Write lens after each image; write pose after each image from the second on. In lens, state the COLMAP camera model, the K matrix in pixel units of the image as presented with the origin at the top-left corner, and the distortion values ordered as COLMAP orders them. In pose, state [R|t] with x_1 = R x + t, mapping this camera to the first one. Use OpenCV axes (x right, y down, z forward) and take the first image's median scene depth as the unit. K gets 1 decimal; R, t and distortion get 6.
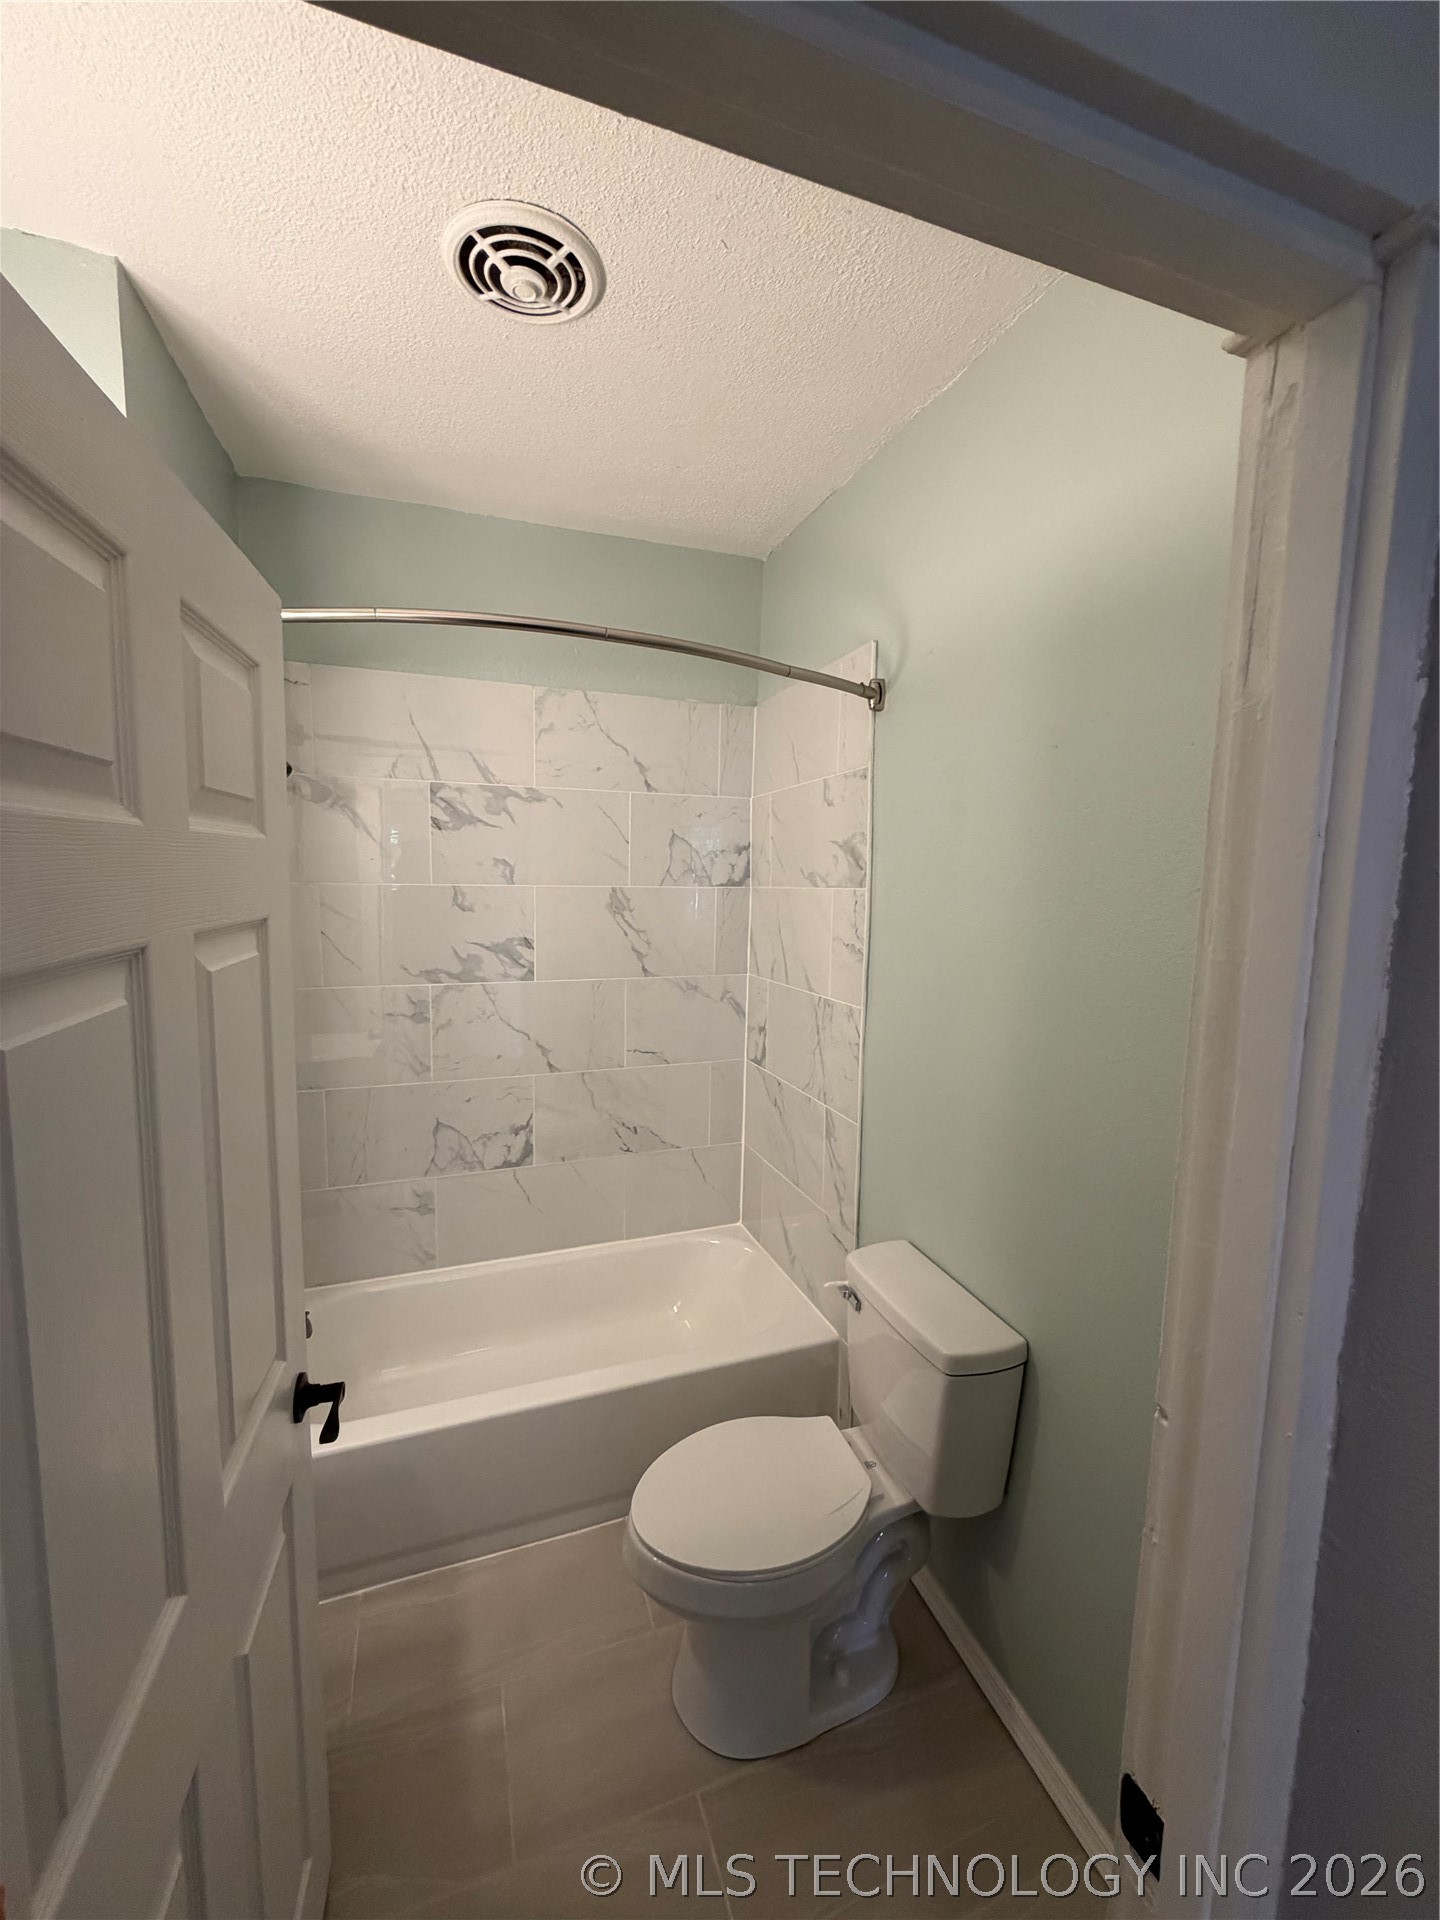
lens RADIAL K [[769.3, 0, 719.2], [0, 769.3, 954.5], [0, 0, 1]] dist [-0.000651, 0.000636]
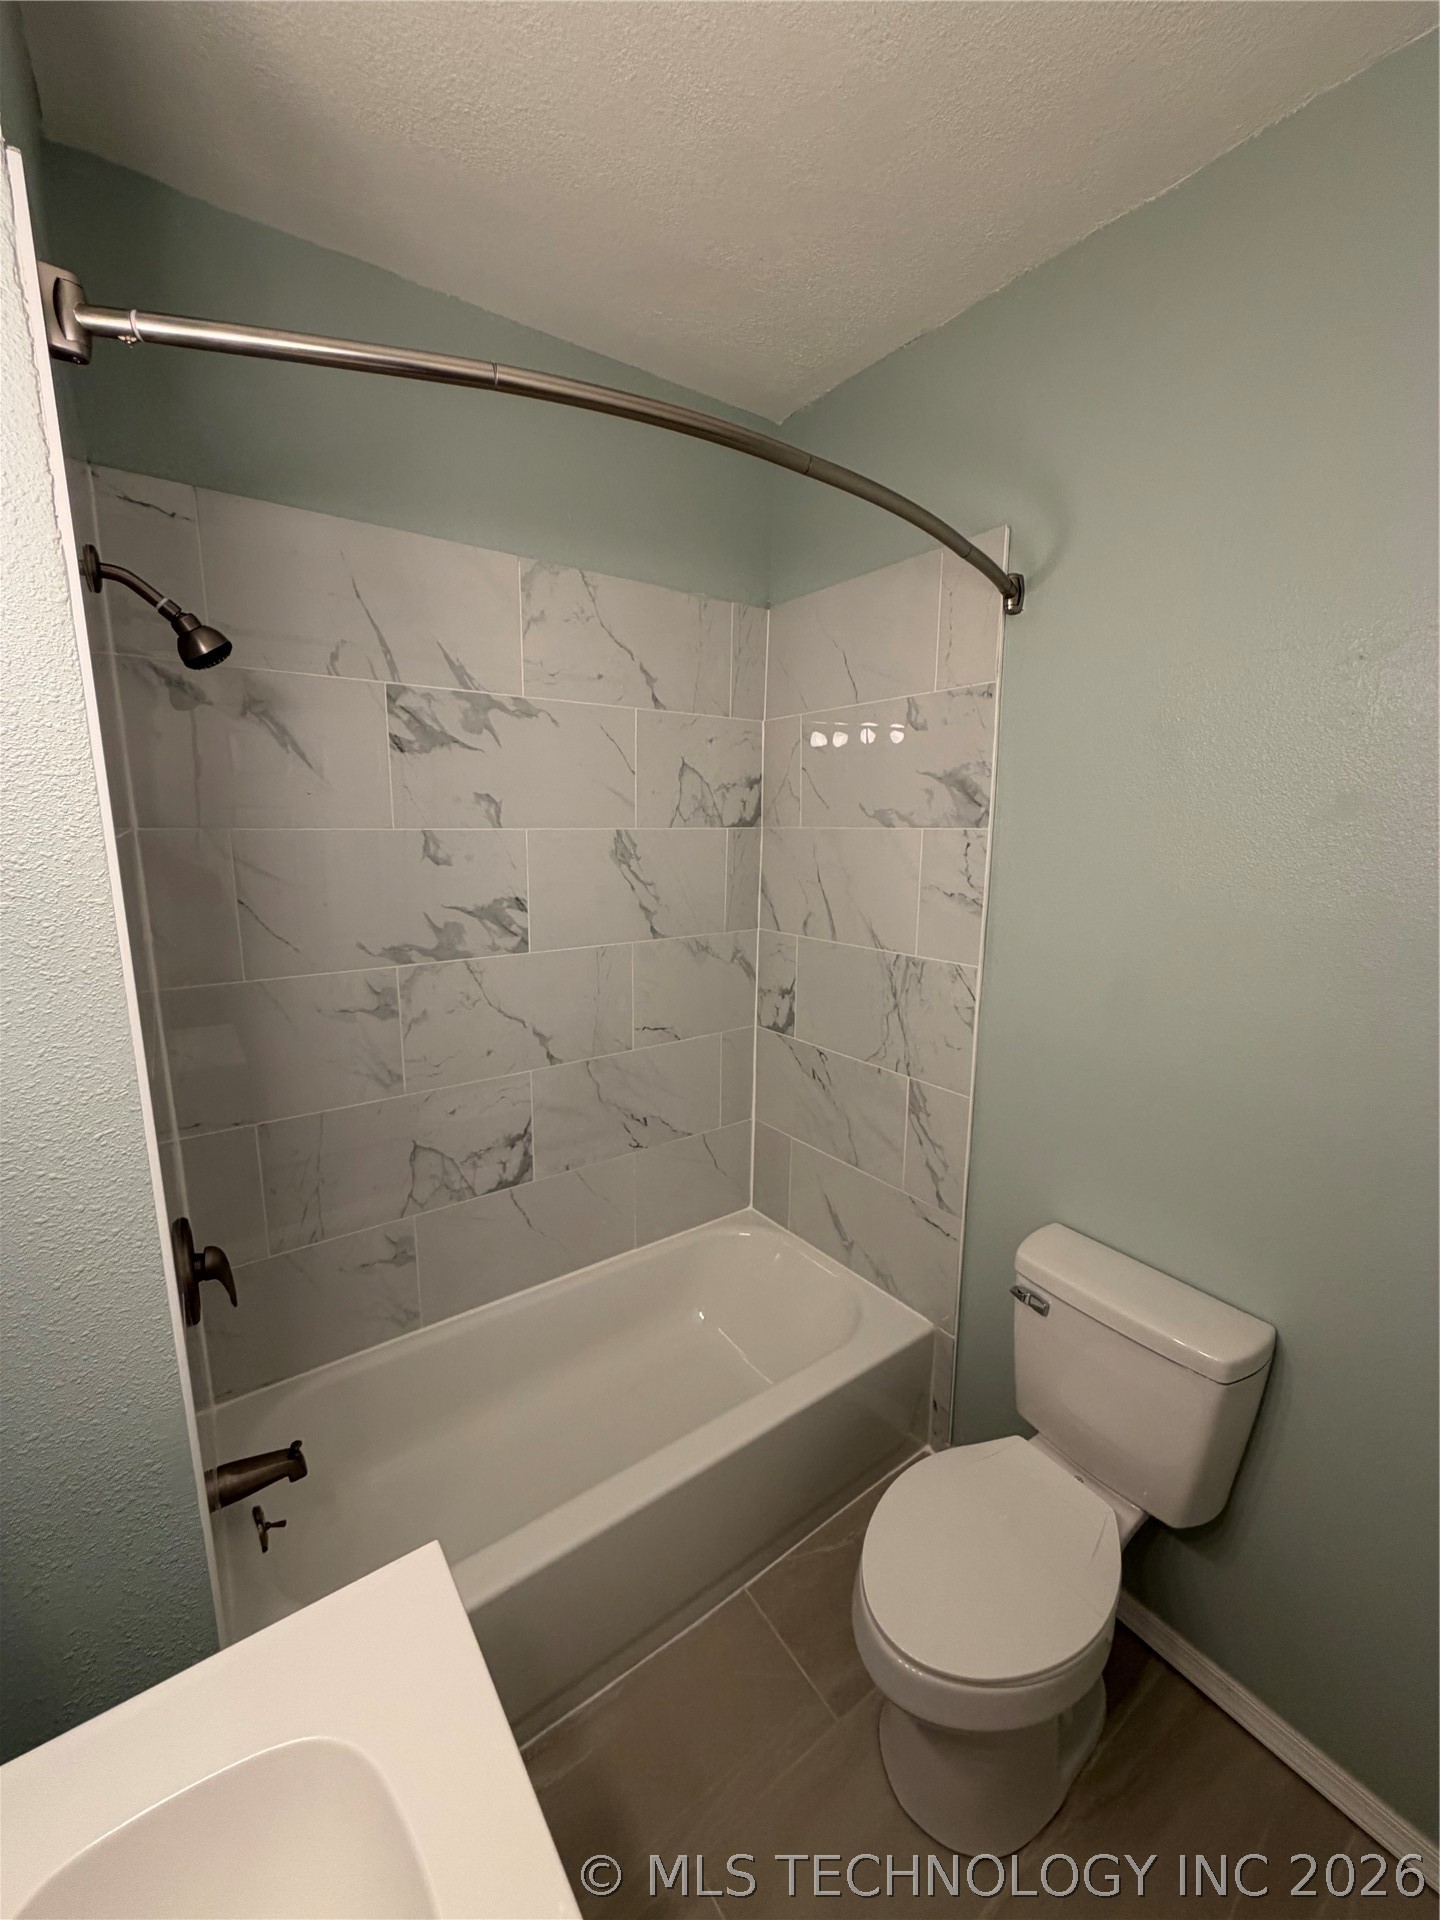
lens RADIAL K [[769.3, 0, 719.2], [0, 769.3, 956.1], [0, 0, 1]] dist [-0.000651, 0.000636]
pose [[0.959656, -0.056766, 0.275388, -0.274158], [0.034062, 0.995666, 0.086538, -0.023089], [-0.279107, -0.073666, 0.957430, 0.202685]]
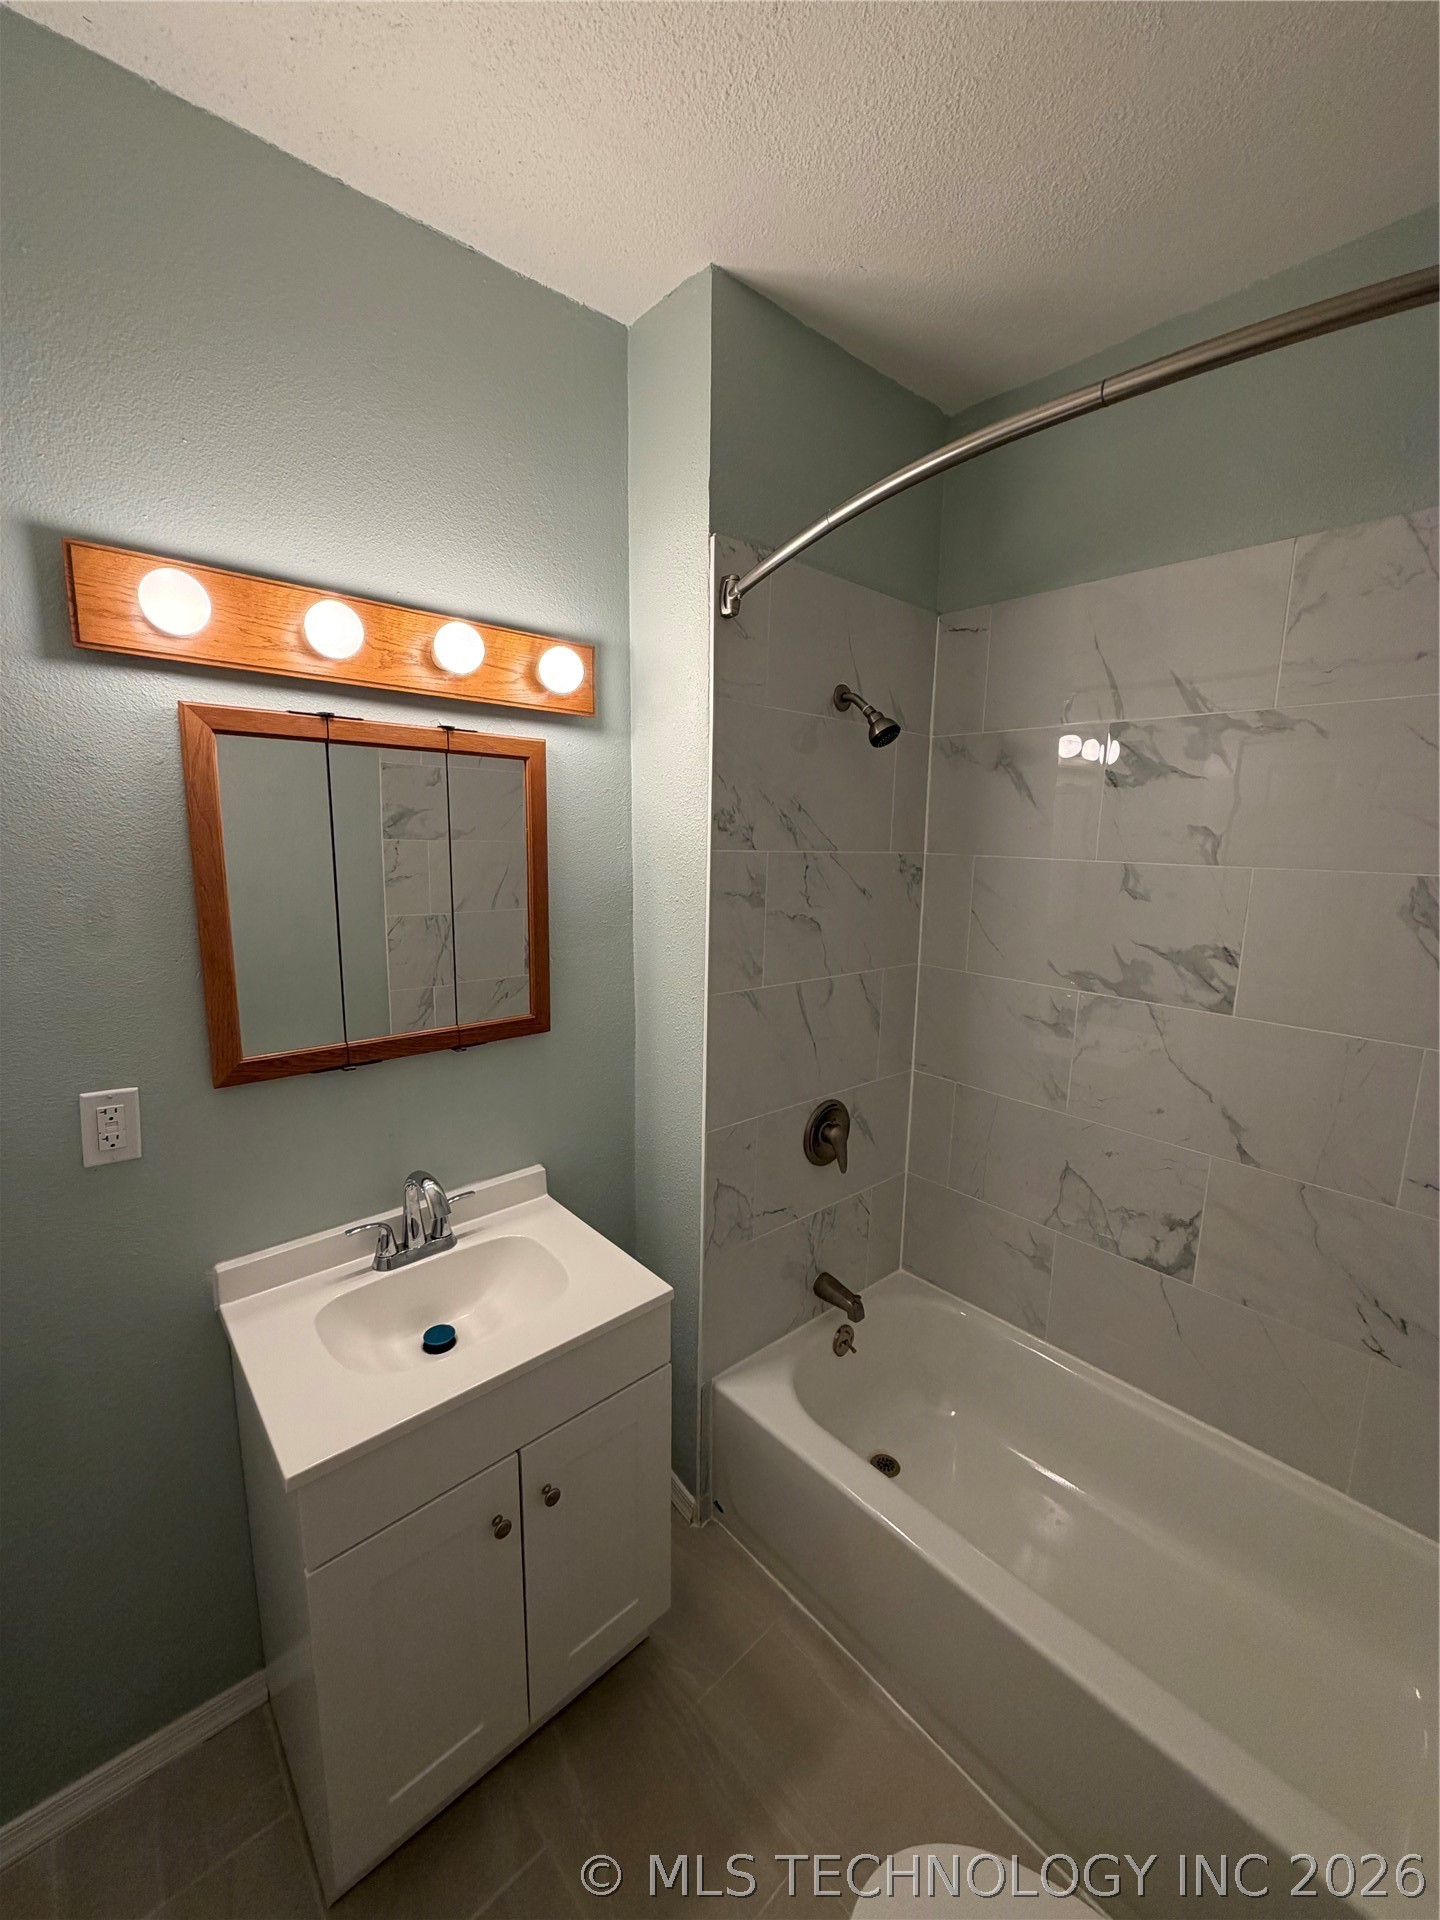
lens RADIAL K [[769.3, 0, 719.8], [0, 769.3, 955.9], [0, 0, 1]] dist [-0.000651, 0.000636]
pose [[0.377902, 0.141802, -0.914922, 0.183069], [-0.113256, 0.987860, 0.106327, -0.035811], [0.918892, 0.063439, 0.389374, 0.355860]]
